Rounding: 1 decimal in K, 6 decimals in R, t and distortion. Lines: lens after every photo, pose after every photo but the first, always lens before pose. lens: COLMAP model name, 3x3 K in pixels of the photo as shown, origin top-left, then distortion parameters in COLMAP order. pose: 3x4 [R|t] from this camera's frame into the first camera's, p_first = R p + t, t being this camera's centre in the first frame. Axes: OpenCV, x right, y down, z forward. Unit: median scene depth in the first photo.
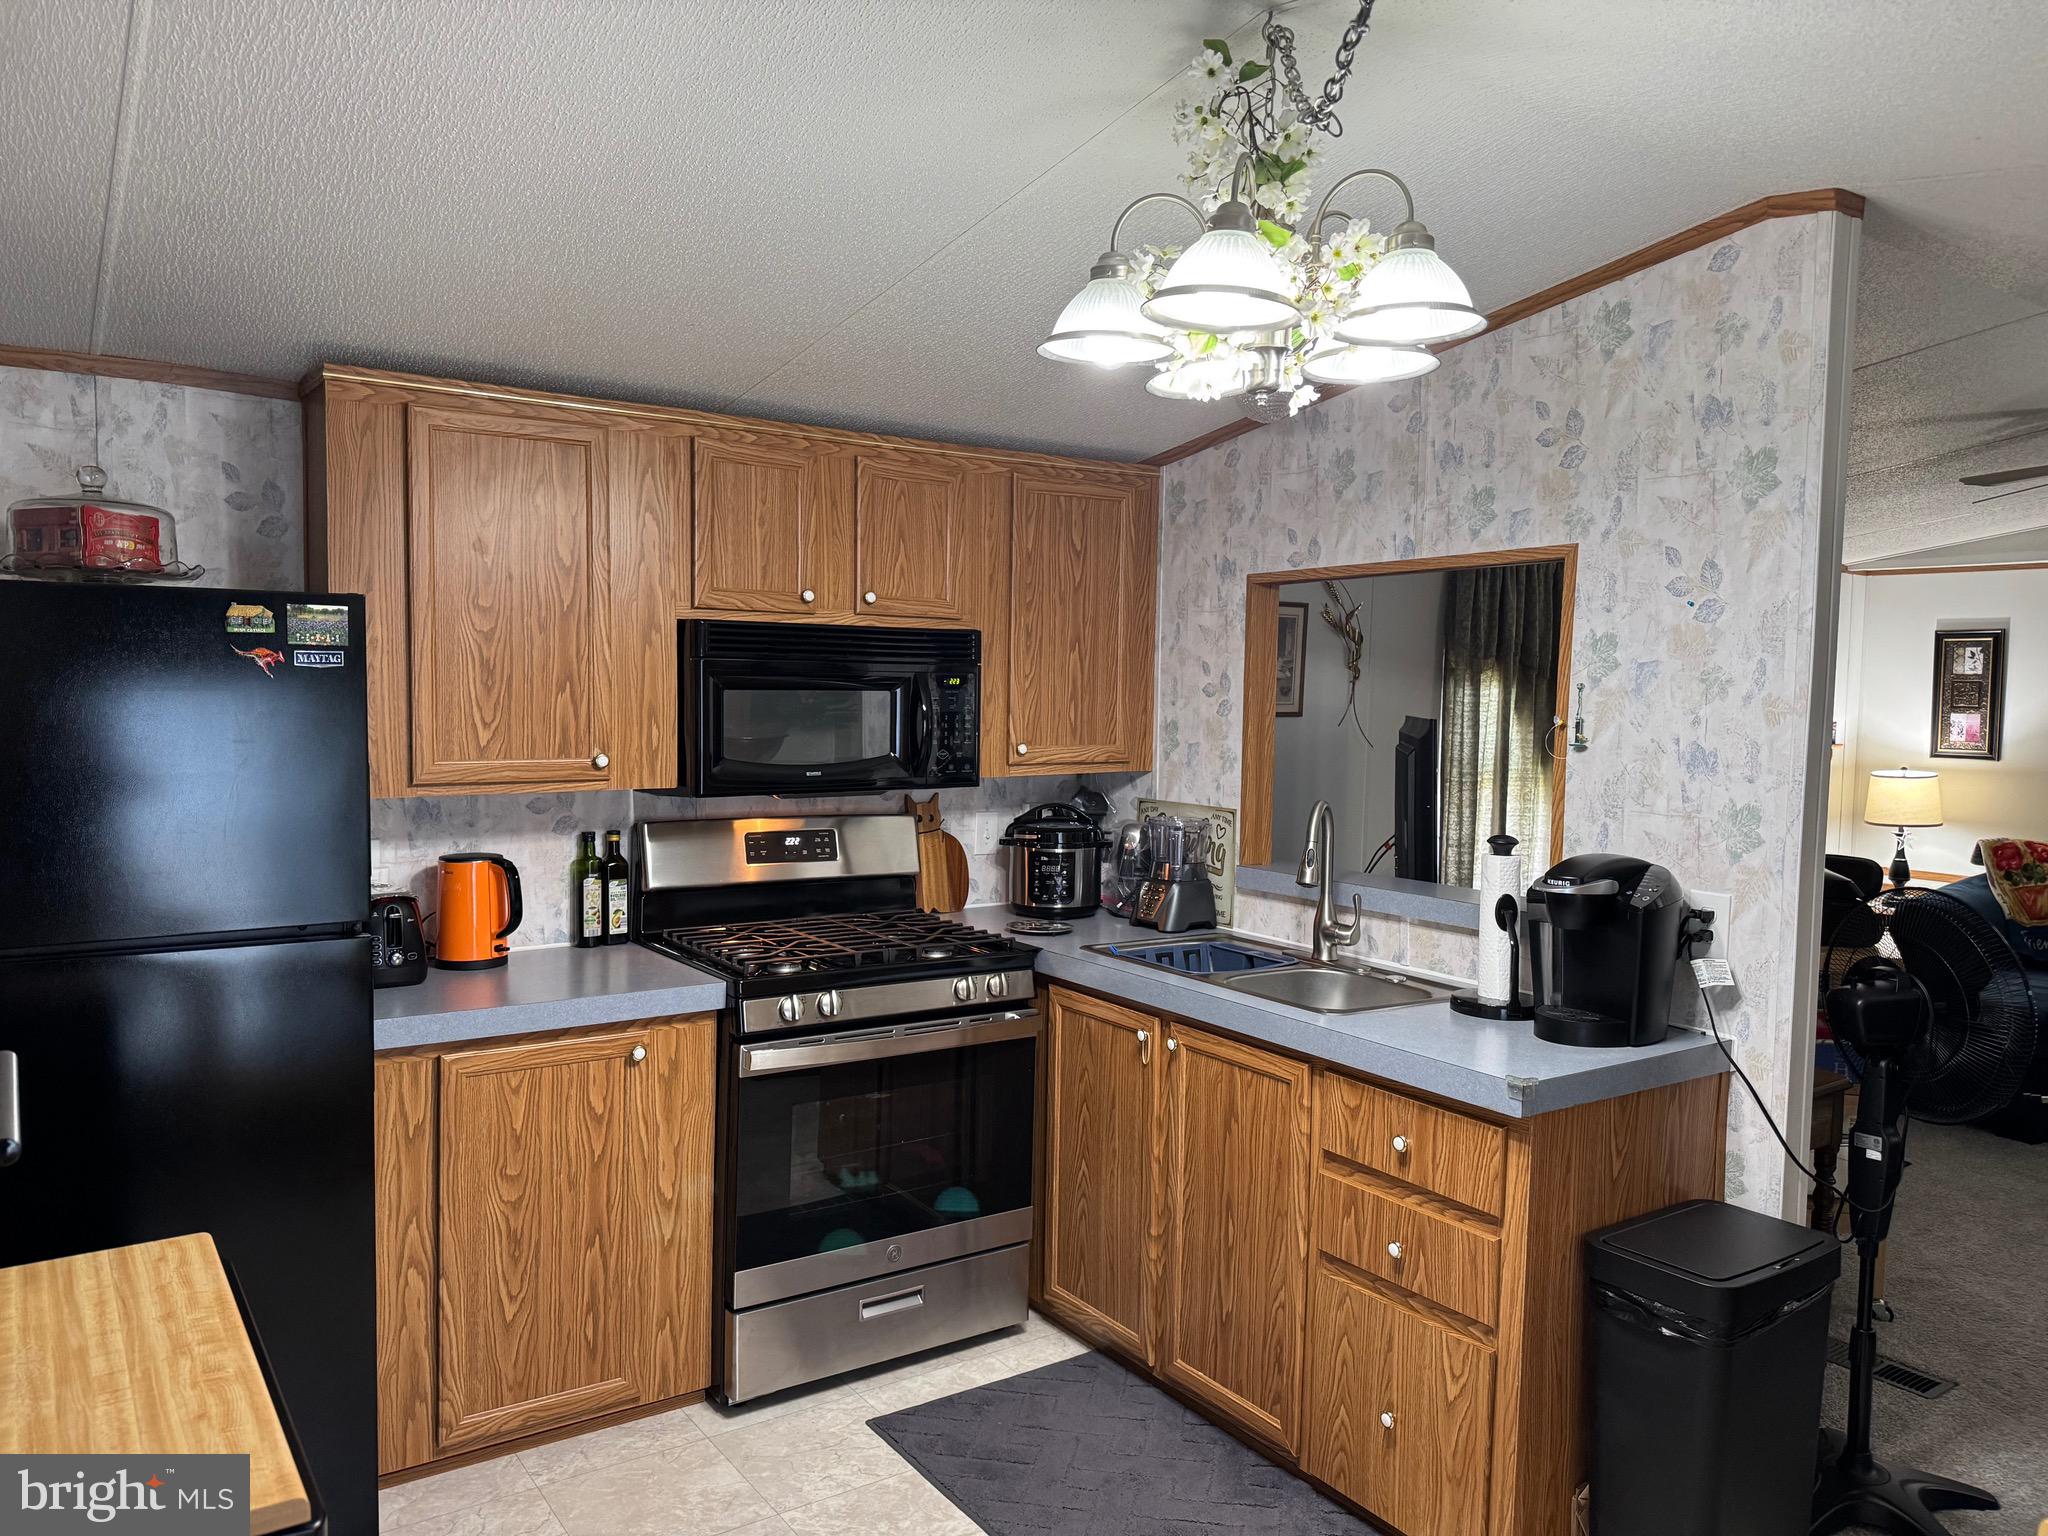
lens RADIAL K [[1430.9, 0, 1036.9], [0, 1430.9, 778.1], [0, 0, 1]] dist [0.069580, -0.091090]
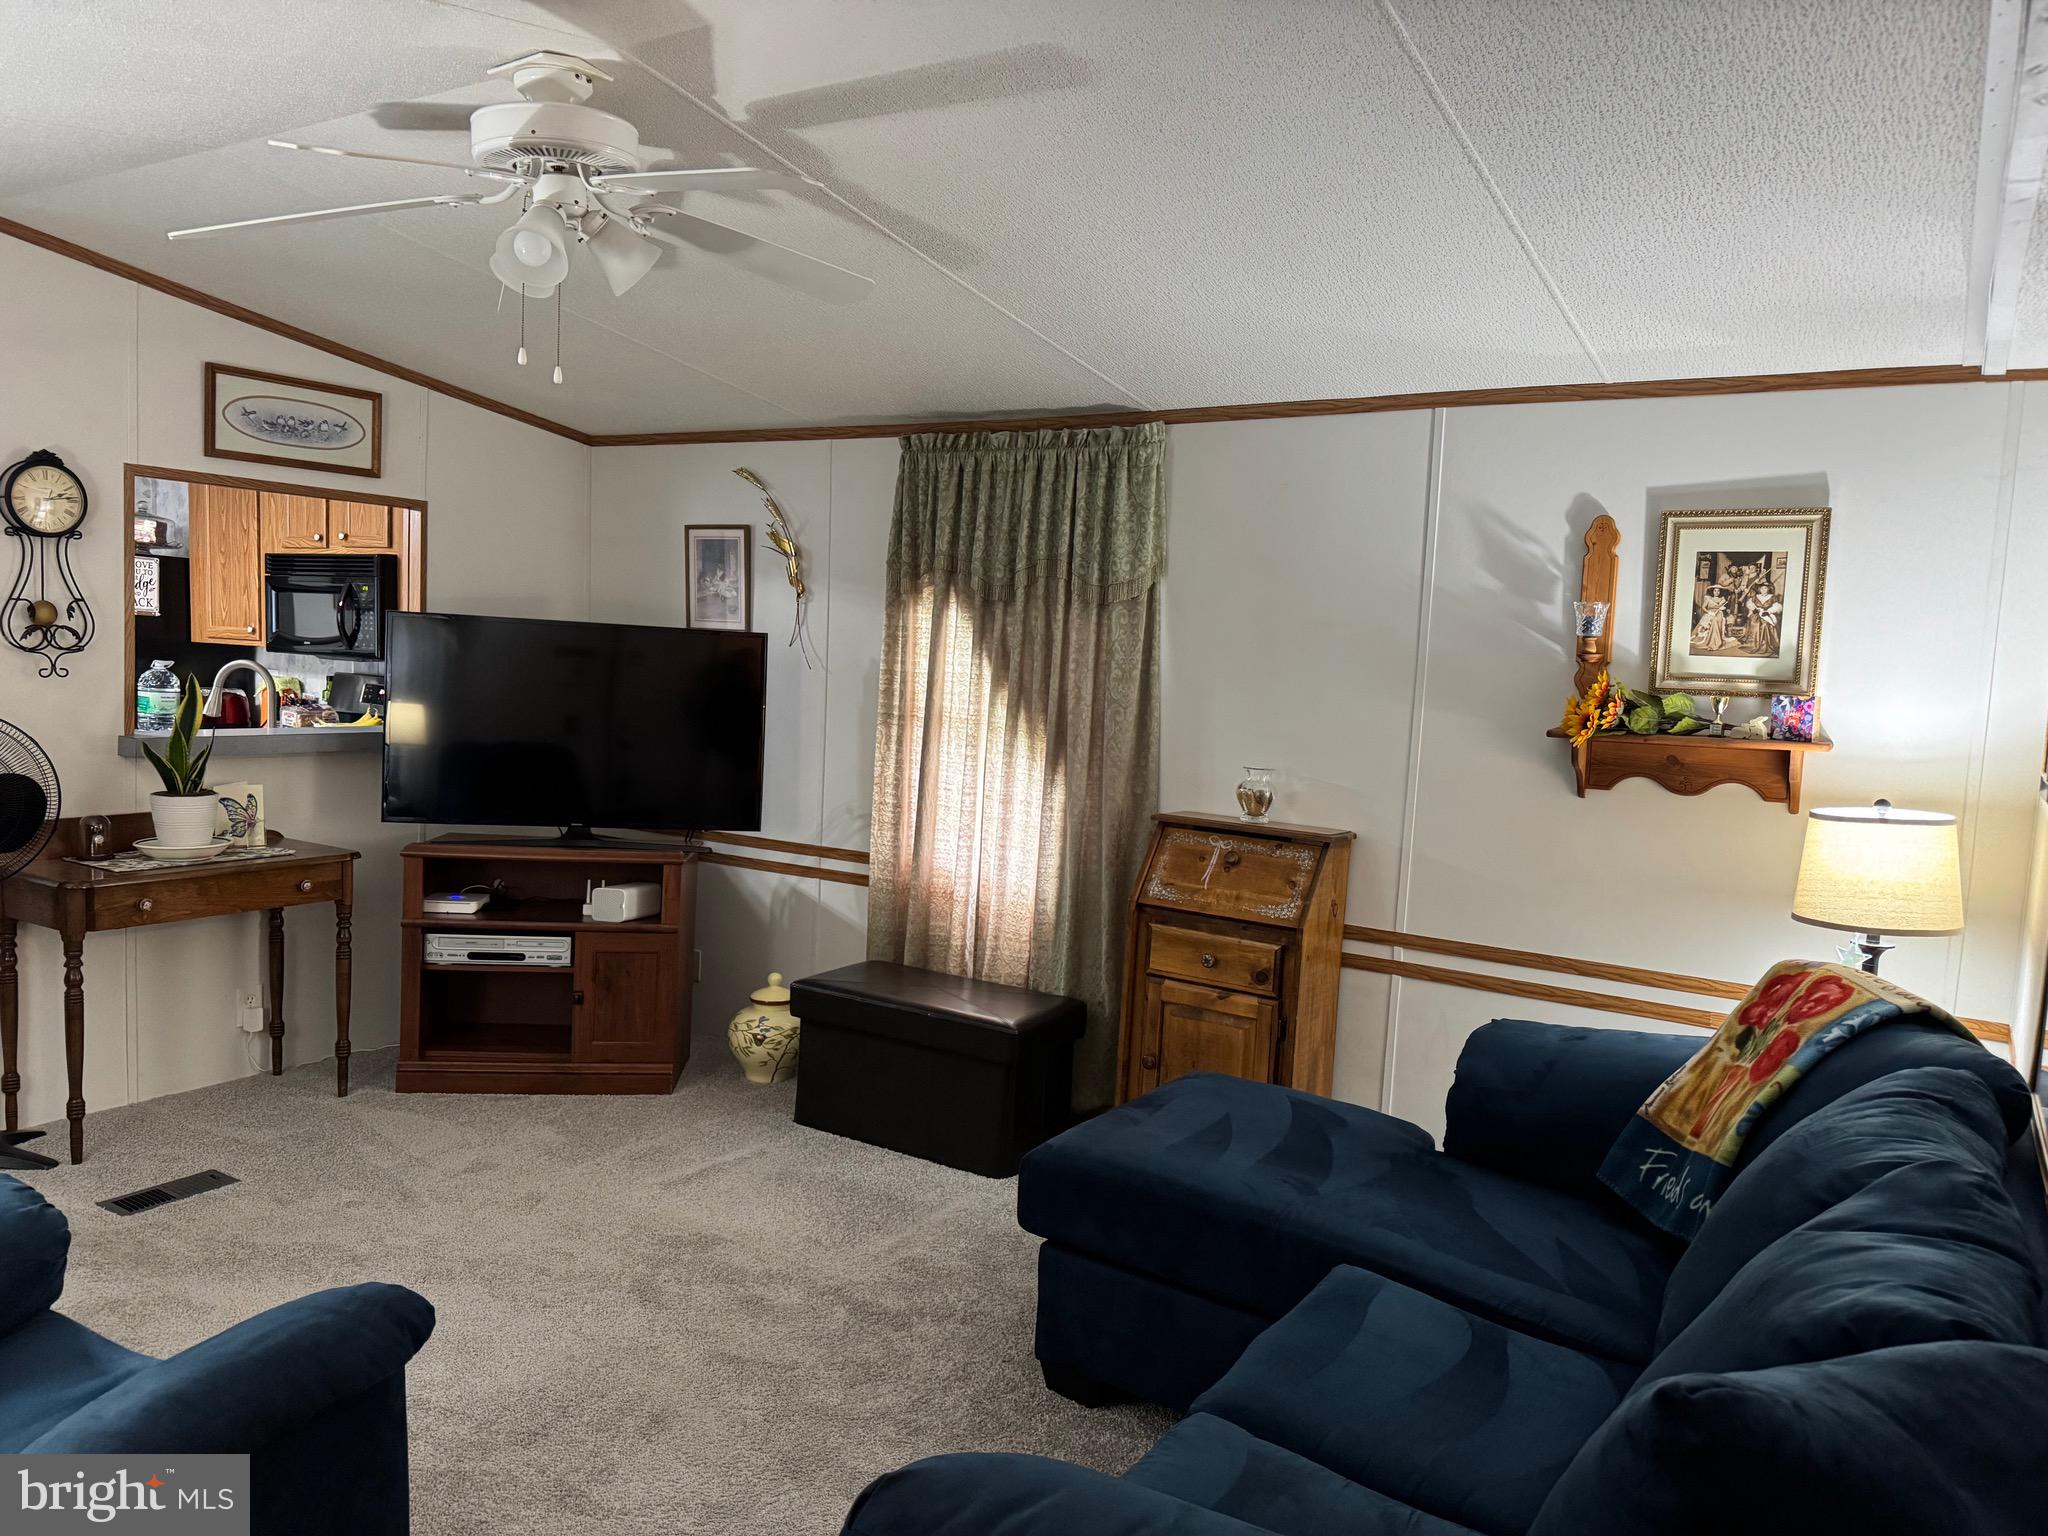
lens RADIAL K [[1430.9, 0, 1035.5], [0, 1430.9, 775.7], [0, 0, 1]] dist [0.069580, -0.091090]
pose [[0.392021, 0.086718, -0.915860, 1.962067], [-0.101429, 0.993552, 0.050658, -0.023668], [0.914348, 0.073036, 0.398289, 1.241902]]
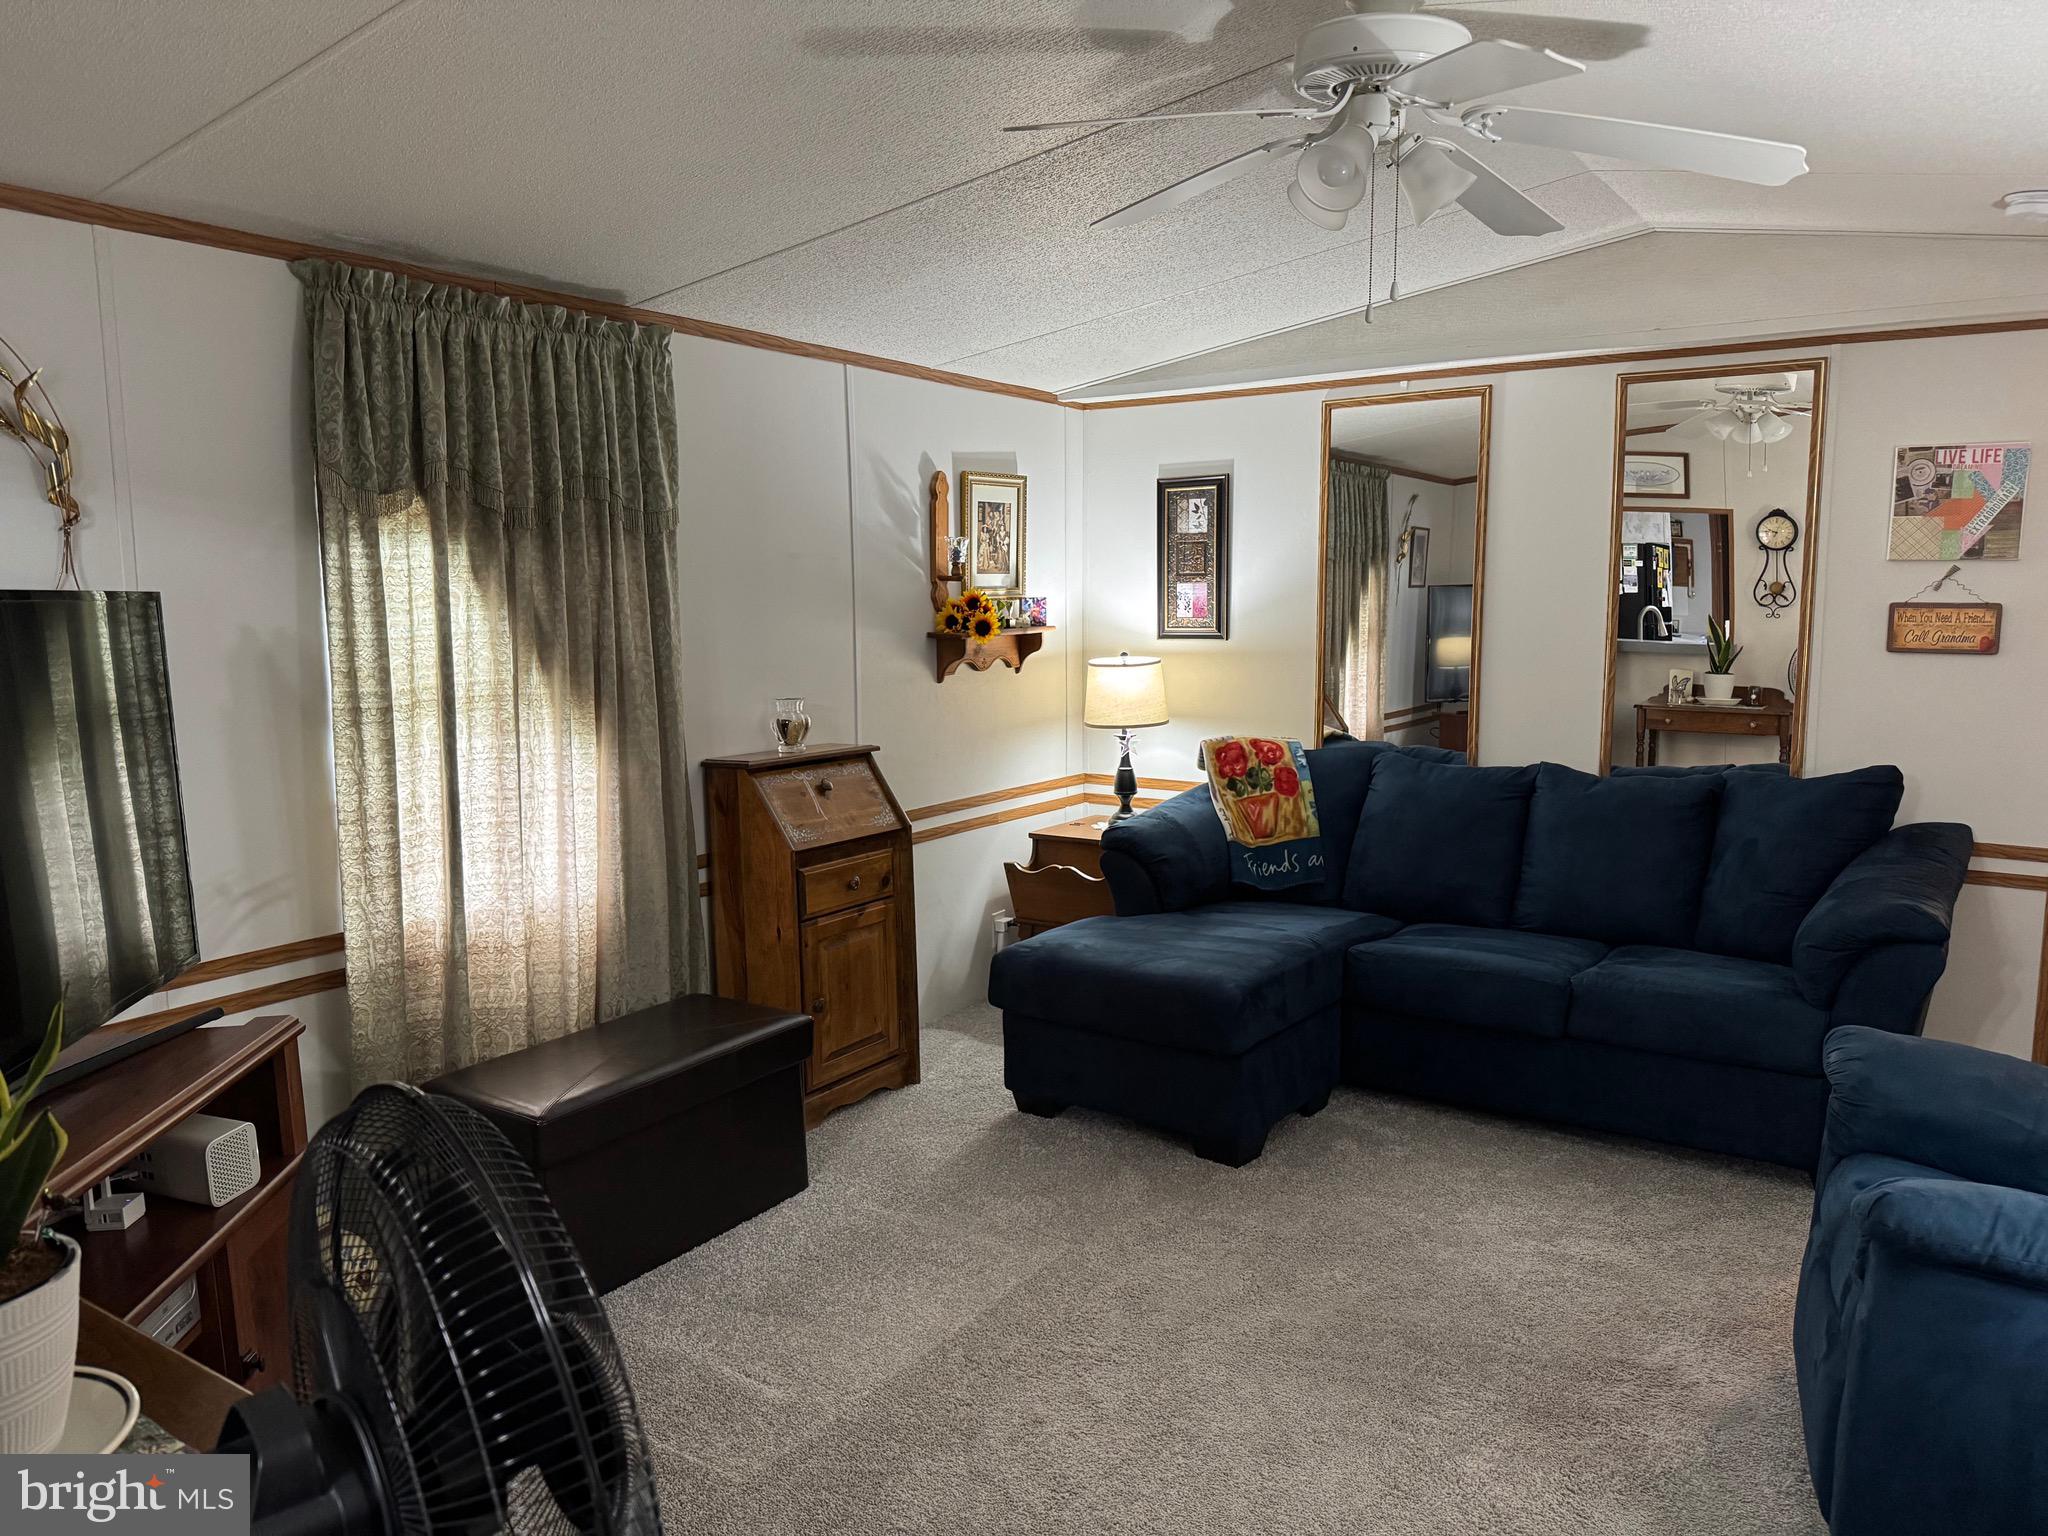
lens RADIAL K [[1430.9, 0, 1028.5], [0, 1430.9, 778.1], [0, 0, 1]] dist [0.069580, -0.091090]
pose [[0.929364, -0.073723, 0.361728, 0.563510], [0.050161, 0.995987, 0.074114, 0.000884], [-0.365740, -0.050734, 0.929333, 0.621409]]
